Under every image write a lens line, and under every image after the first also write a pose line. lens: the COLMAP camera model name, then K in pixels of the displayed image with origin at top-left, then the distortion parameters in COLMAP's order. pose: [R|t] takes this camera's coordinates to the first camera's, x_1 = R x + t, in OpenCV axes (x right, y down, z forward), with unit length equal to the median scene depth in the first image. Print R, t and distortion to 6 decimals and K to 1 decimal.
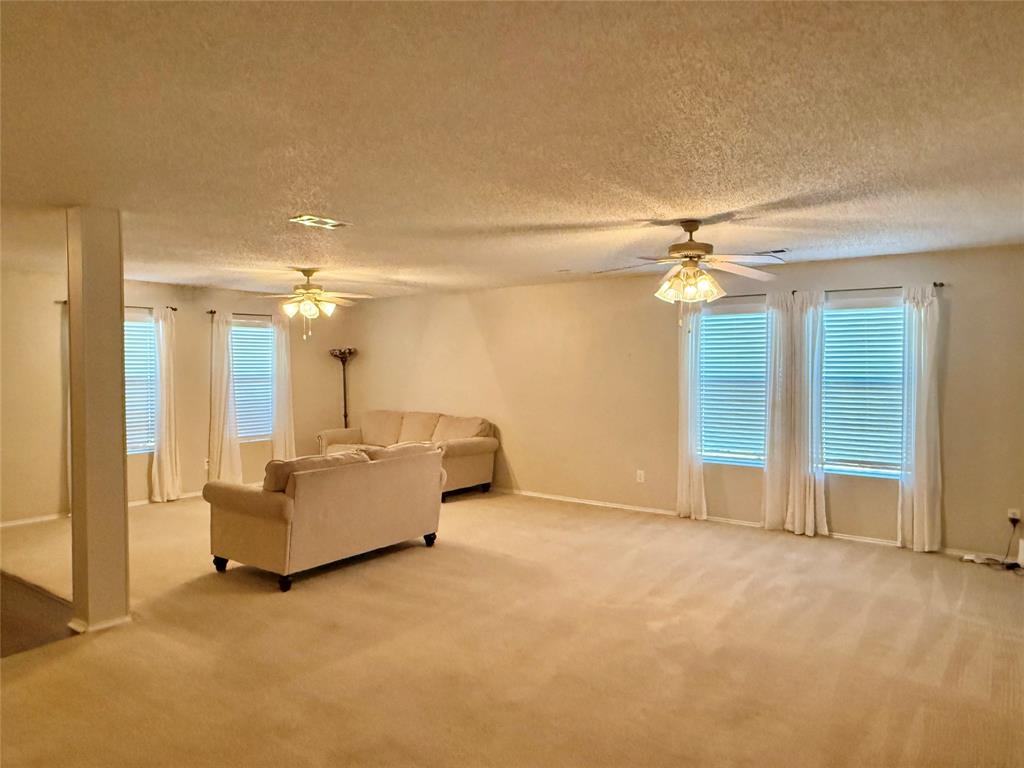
lens RADIAL K [[684.7, 0, 552.6], [0, 684.7, 385.5], [0, 0, 1]] dist [-0.004300, -0.002116]
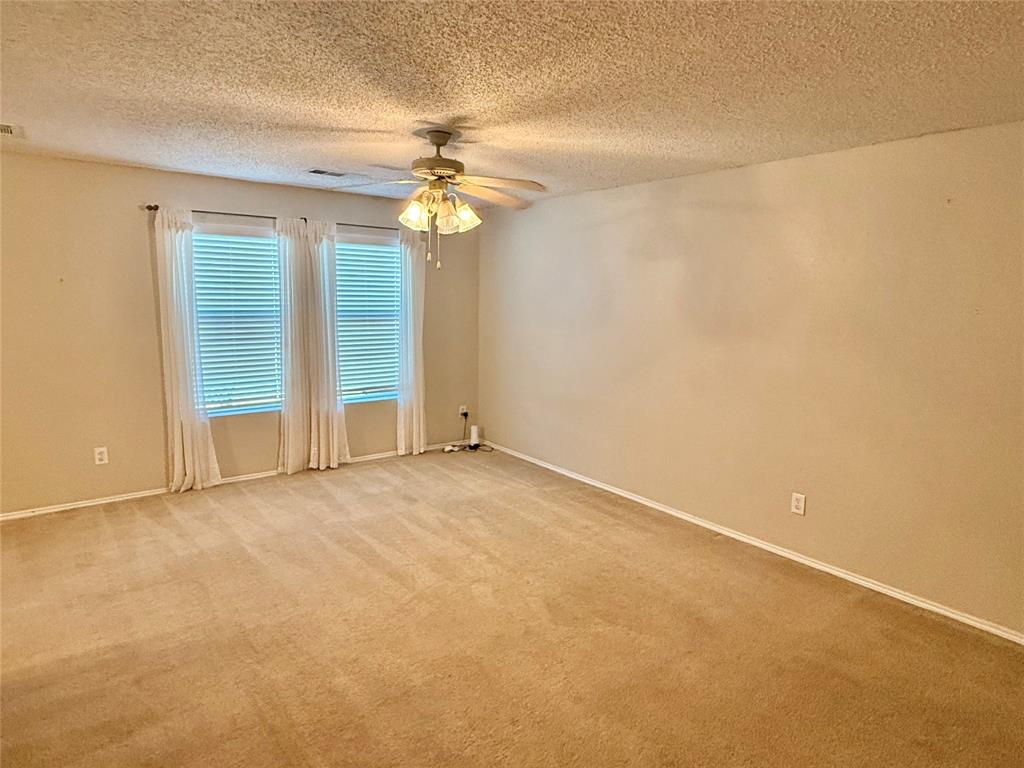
lens RADIAL K [[585.2, 0, 479.0], [0, 585.2, 382.6], [0, 0, 1]] dist [-0.000535, -0.000472]
pose [[0.320650, -0.140087, 0.936781, -0.360782], [0.006616, 0.989310, 0.145677, -0.032191], [-0.947175, -0.040513, 0.318149, 0.528786]]
